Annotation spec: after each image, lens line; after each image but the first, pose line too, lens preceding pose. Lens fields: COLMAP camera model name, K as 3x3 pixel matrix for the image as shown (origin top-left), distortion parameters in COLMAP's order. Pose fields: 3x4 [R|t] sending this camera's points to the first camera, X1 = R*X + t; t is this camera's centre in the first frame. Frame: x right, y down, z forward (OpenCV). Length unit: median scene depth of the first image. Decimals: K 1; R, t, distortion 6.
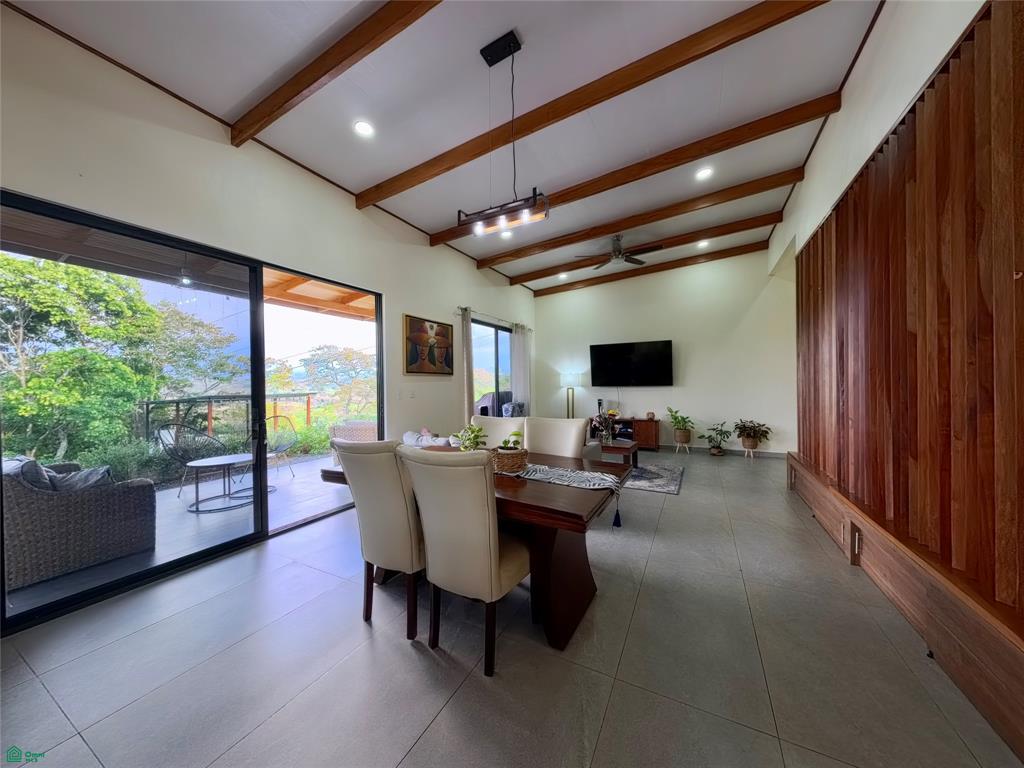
lens RADIAL K [[356.2, 0, 514.7], [0, 356.2, 384.8], [0, 0, 1]] dist [0.003440, -0.000763]
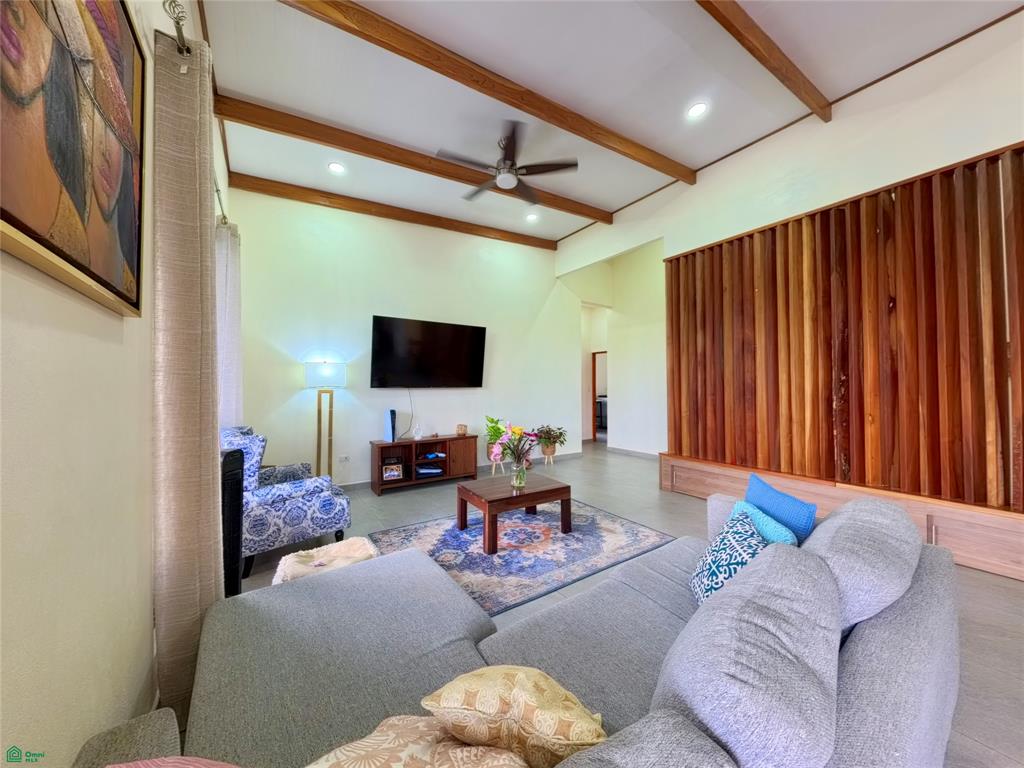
lens RADIAL K [[356.2, 0, 511.5], [0, 356.2, 385.1], [0, 0, 1]] dist [0.003440, -0.000763]
pose [[0.471894, 0.014312, 0.881539, -0.210944], [0.003080, 0.999835, -0.017881, 0.011928], [-0.881650, 0.011153, 0.471773, 0.622710]]
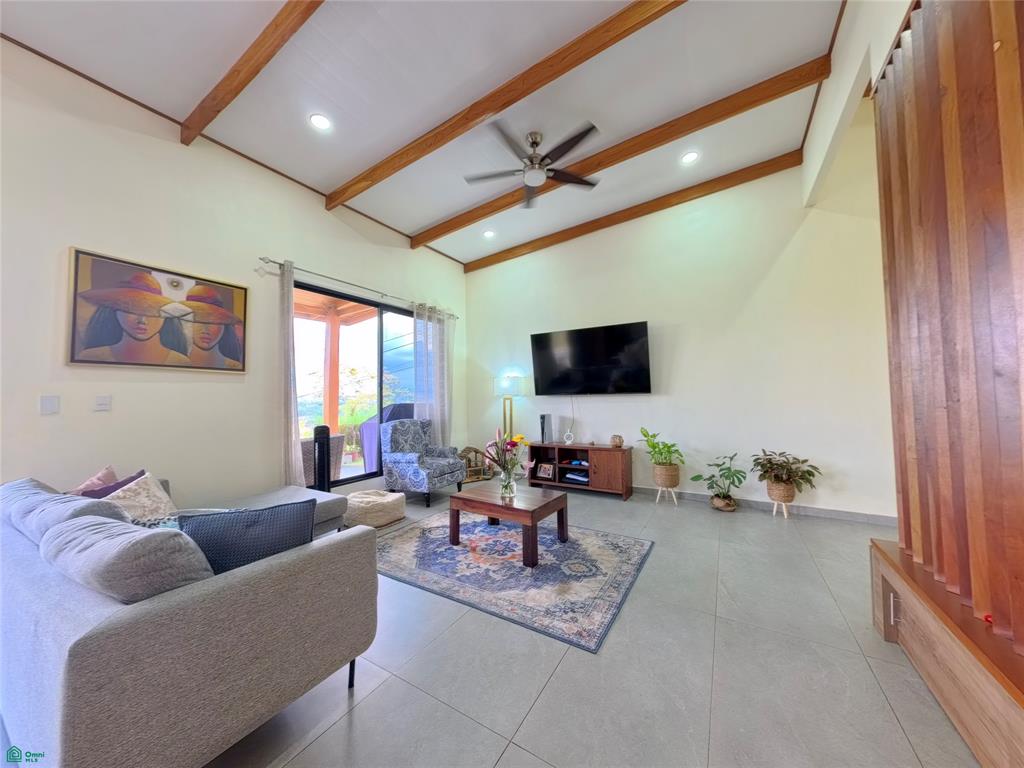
lens RADIAL K [[356.2, 0, 513.3], [0, 356.2, 385.5], [0, 0, 1]] dist [0.003440, -0.000763]
pose [[0.998405, -0.004199, -0.056304, 0.250708], [0.001789, 0.999082, -0.042792, 0.015917], [0.056432, 0.042623, 0.997496, 0.378090]]
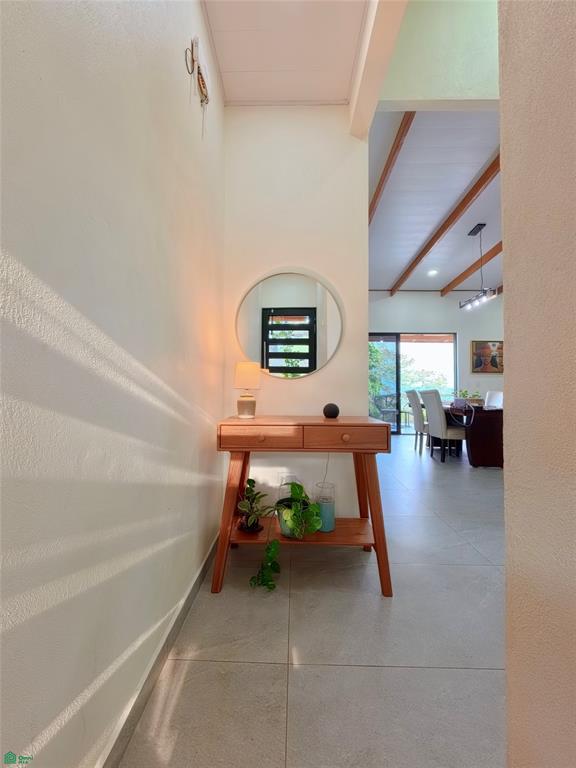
lens RADIAL K [[267.1, 0, 289.1], [0, 267.1, 383.1], [0, 0, 1]] dist [0.003440, -0.000763]
pose [[0.437955, -0.009216, -0.898950, 0.368673], [-0.022367, 0.999526, -0.021144, 0.050811], [0.898719, 0.029367, 0.437541, -0.316861]]
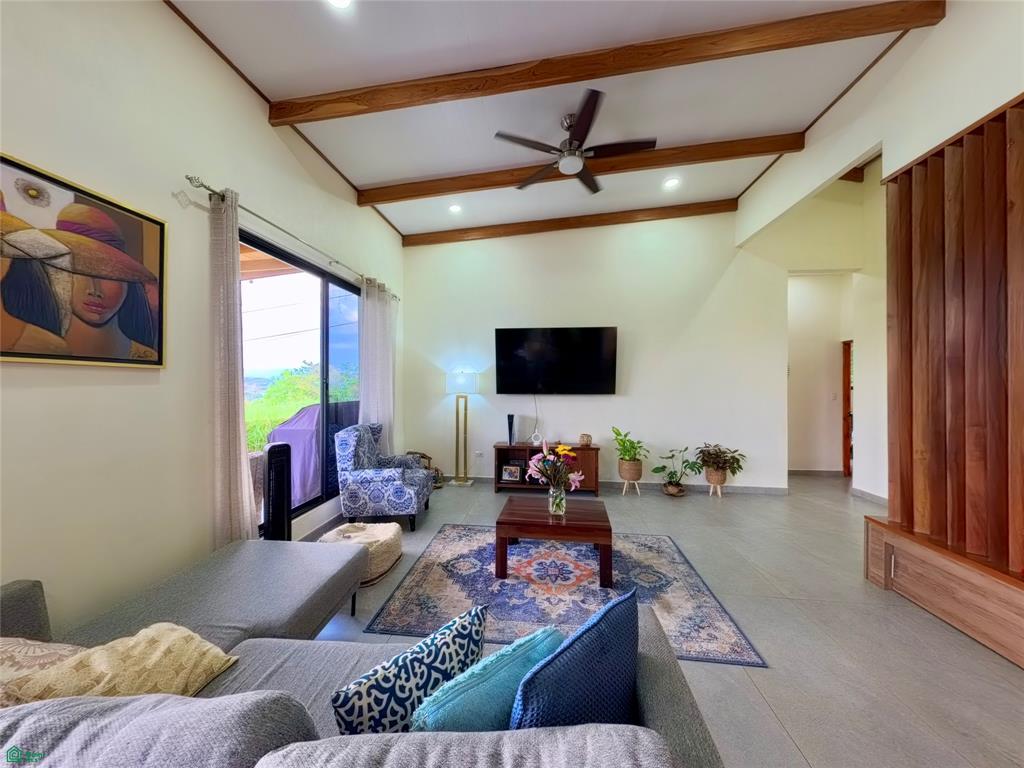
lens RADIAL K [[356.2, 0, 513.2], [0, 356.2, 384.7], [0, 0, 1]] dist [0.003440, -0.000763]
pose [[0.928693, 0.012192, 0.370648, 0.011118], [-0.010218, 0.999921, -0.007288, -0.009890], [-0.370708, 0.002981, 0.928745, 0.469367]]
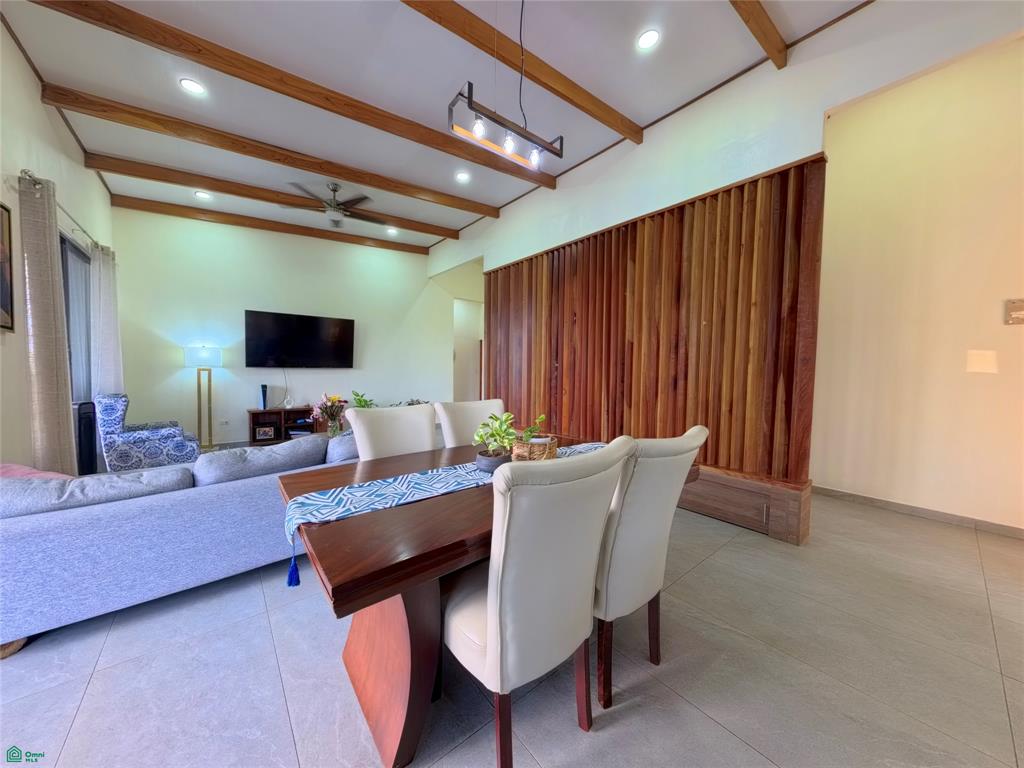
lens RADIAL K [[356.2, 0, 509.8], [0, 356.2, 384.5], [0, 0, 1]] dist [0.003440, -0.000763]
pose [[0.394596, -0.024575, 0.918526, -0.279359], [-0.009457, 0.999481, 0.030804, 0.013249], [-0.918806, -0.020841, 0.394159, 0.258123]]
